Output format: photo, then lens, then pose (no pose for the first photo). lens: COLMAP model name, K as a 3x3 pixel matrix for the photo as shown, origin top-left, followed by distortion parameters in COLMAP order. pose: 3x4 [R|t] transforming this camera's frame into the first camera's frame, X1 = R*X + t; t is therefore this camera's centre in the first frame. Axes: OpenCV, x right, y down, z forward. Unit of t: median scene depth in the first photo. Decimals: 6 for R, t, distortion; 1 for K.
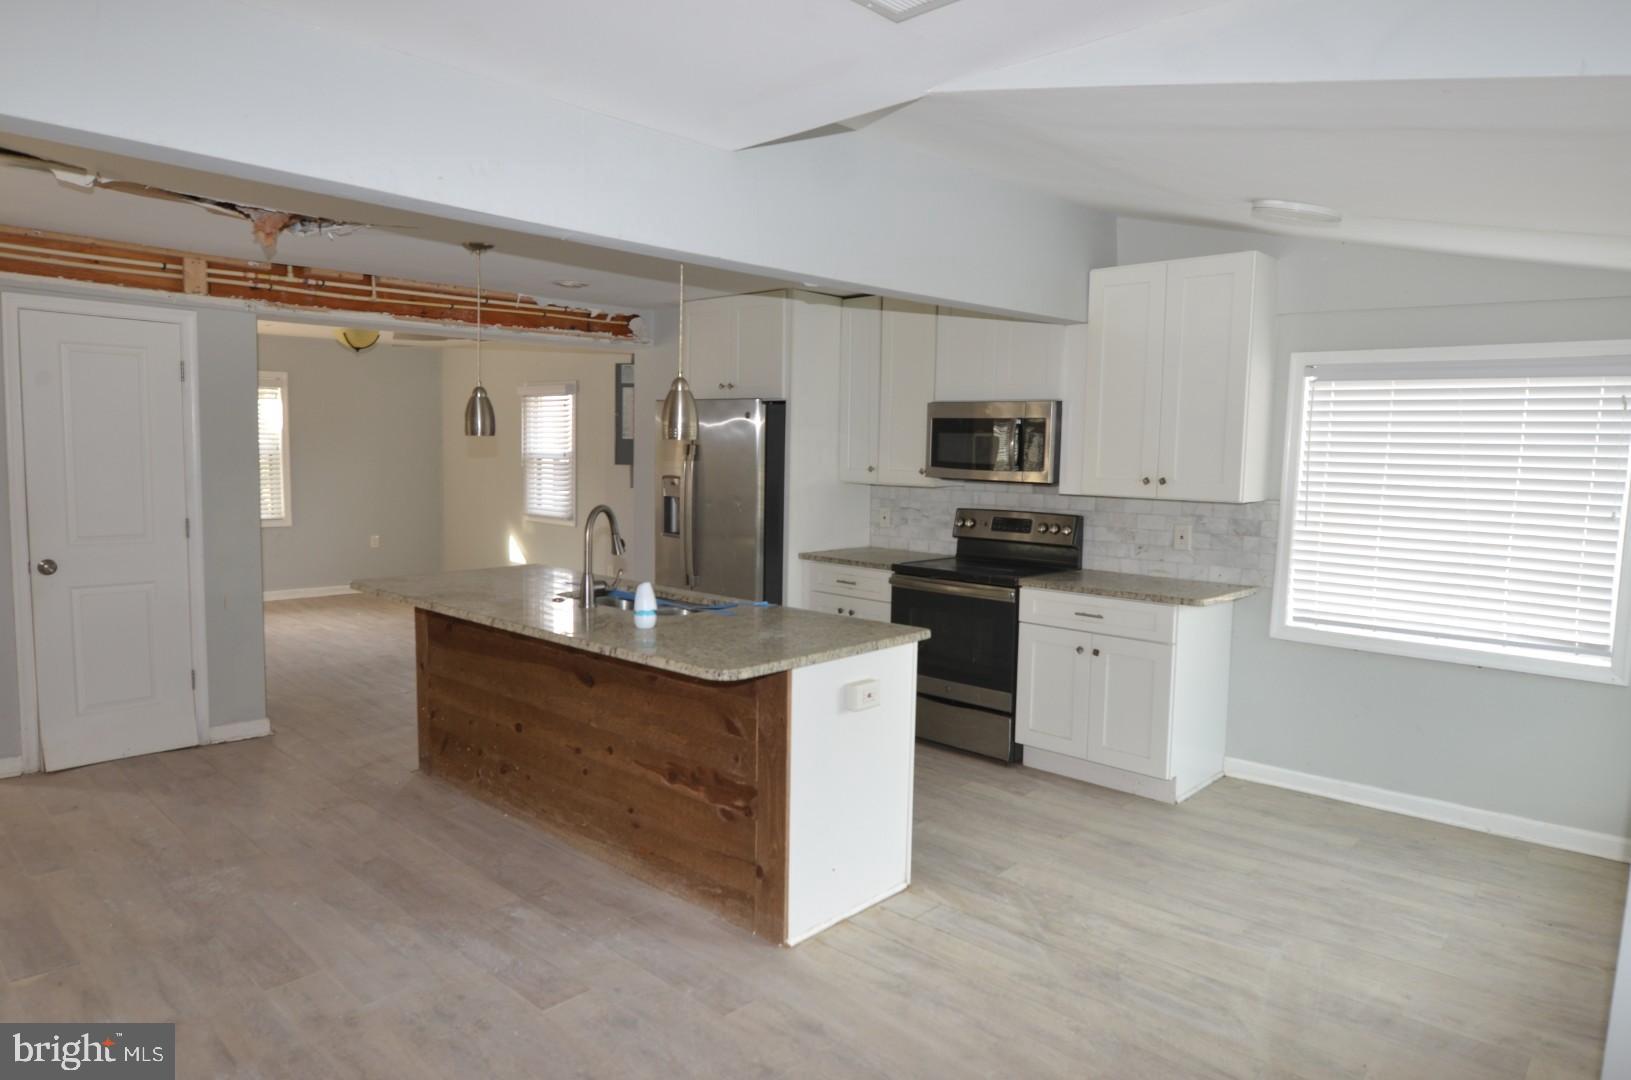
lens RADIAL K [[982.0, 0, 816.8], [0, 982.0, 544.7], [0, 0, 1]] dist [-0.014264, -0.003541]
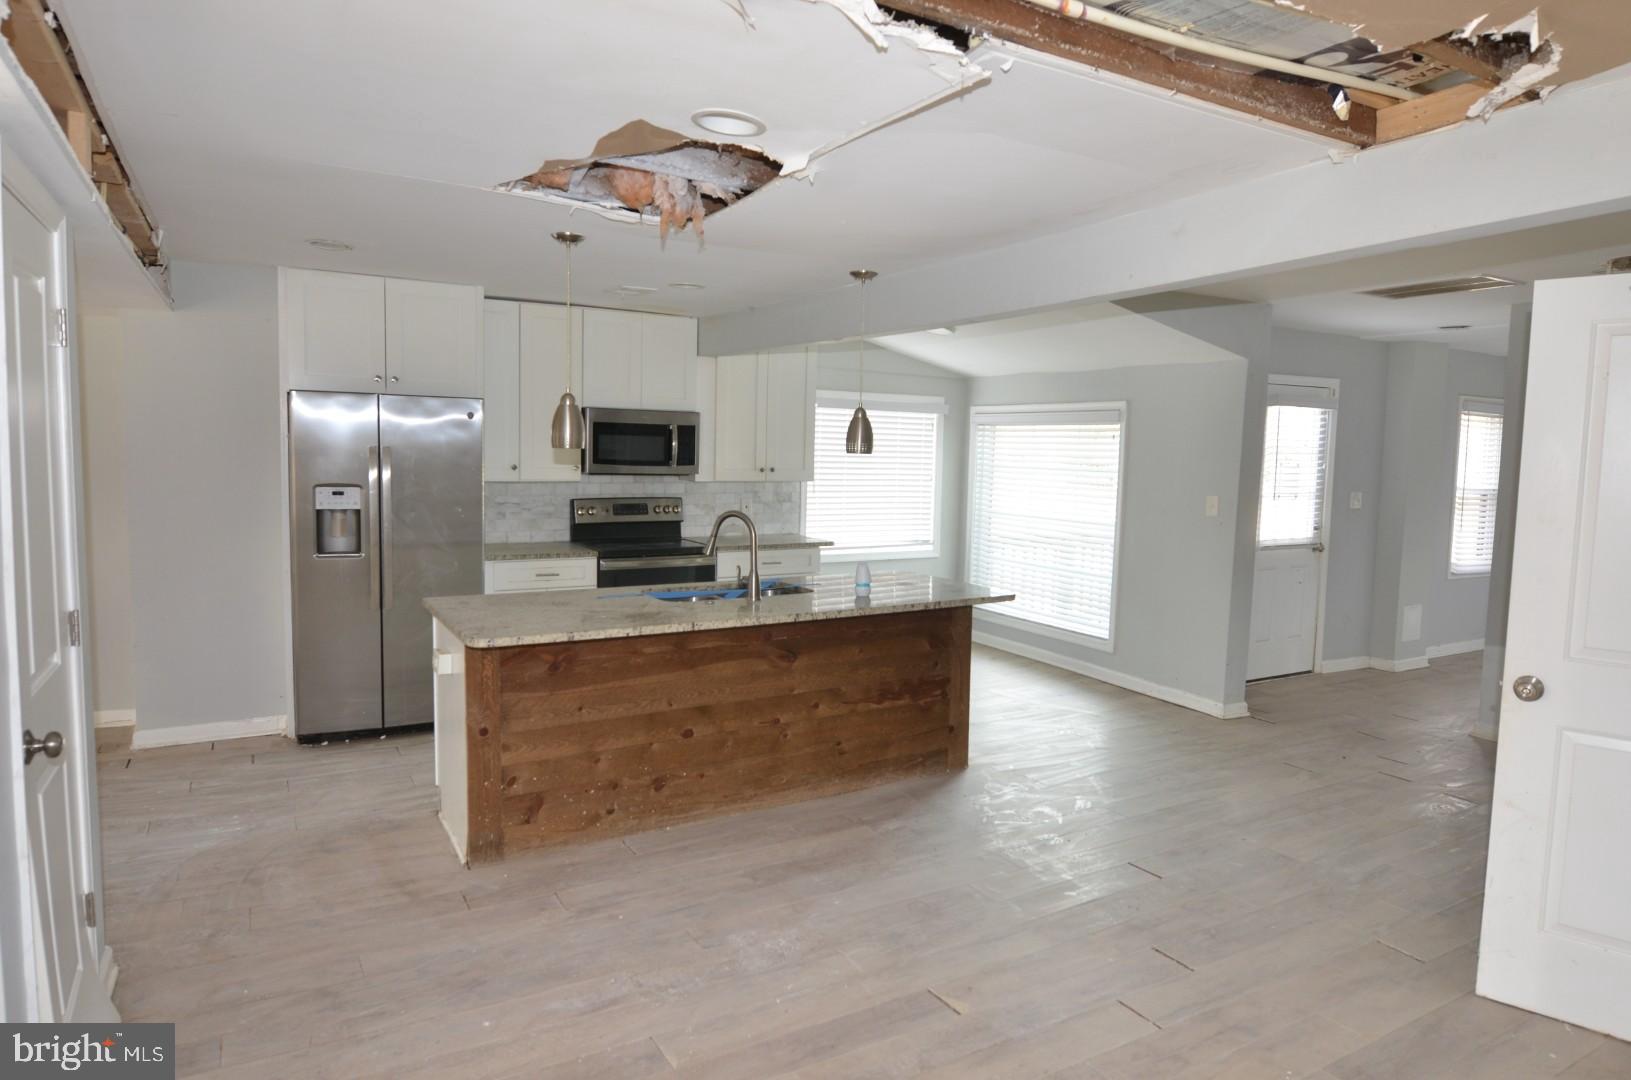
lens RADIAL K [[982.0, 0, 812.1], [0, 982.0, 535.5], [0, 0, 1]] dist [-0.014264, -0.003541]
pose [[0.294289, -0.100104, 0.950459, -1.179422], [0.078198, 0.993687, 0.080445, -0.088838], [-0.952512, 0.050650, 0.300260, 0.536945]]
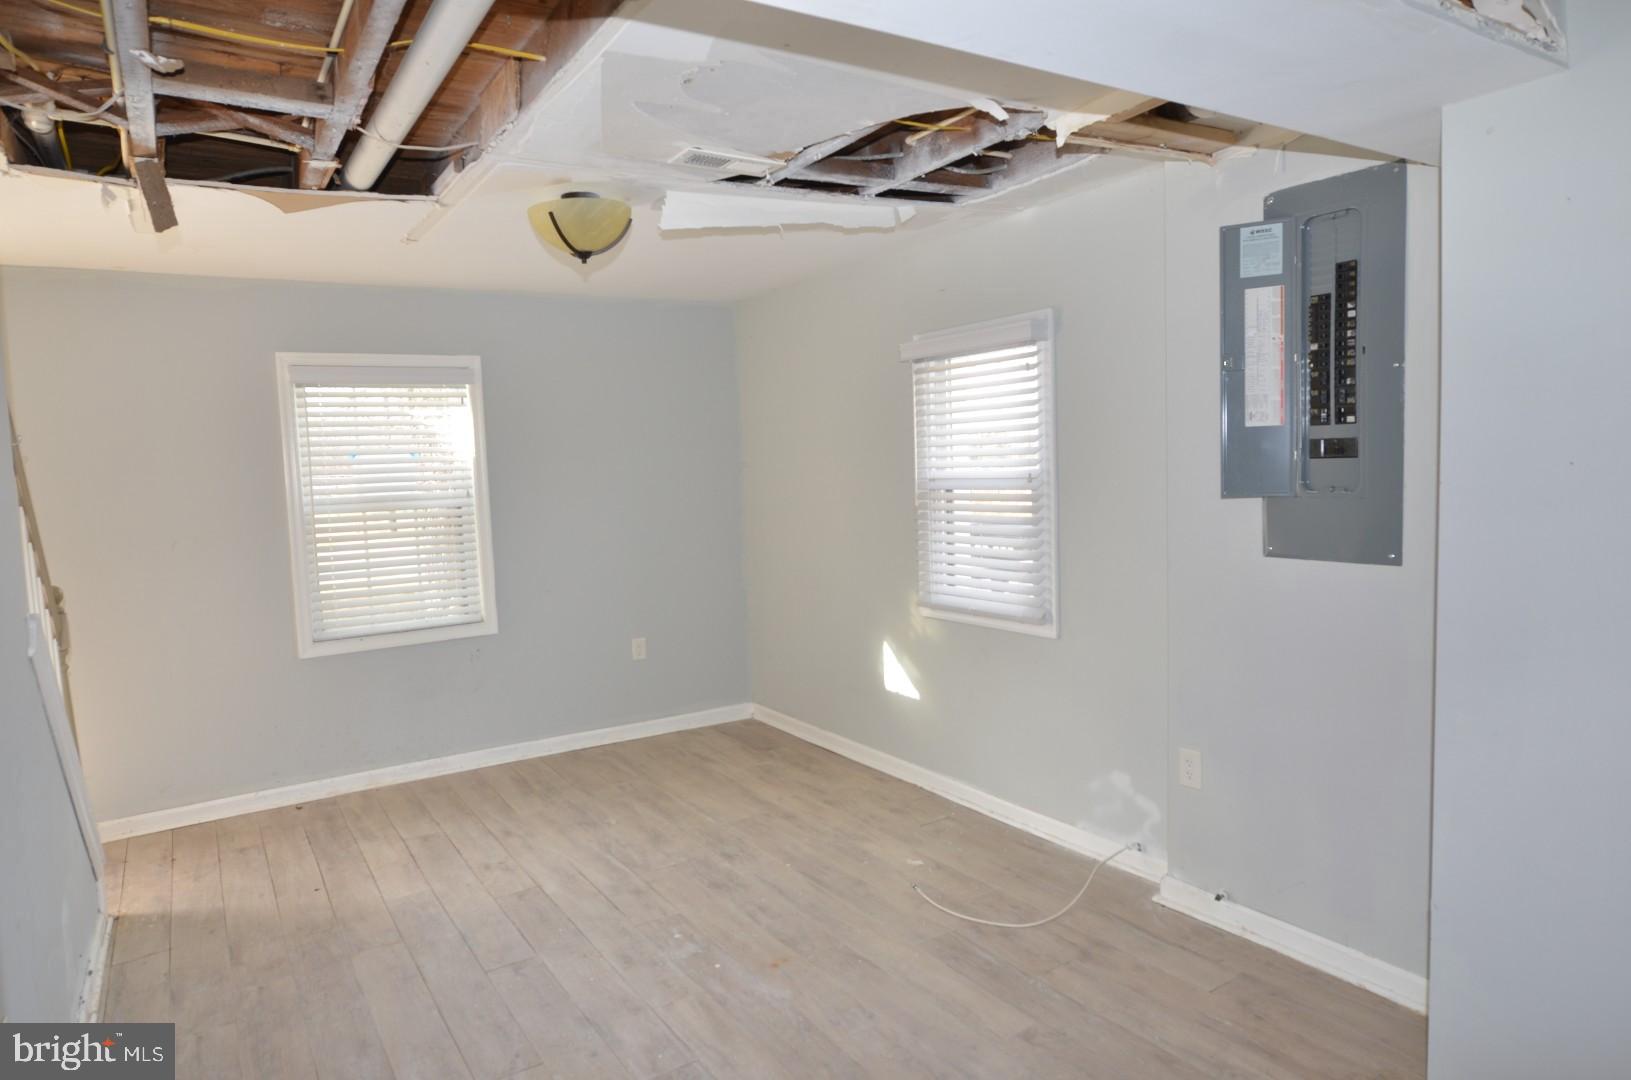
lens RADIAL K [[982.0, 0, 812.6], [0, 982.0, 543.5], [0, 0, 1]] dist [-0.014264, -0.003541]
pose [[0.967932, -0.038379, -0.248262, -0.230025], [0.034153, 0.999189, -0.021307, -0.053119], [0.248879, 0.012145, 0.968459, 0.518028]]
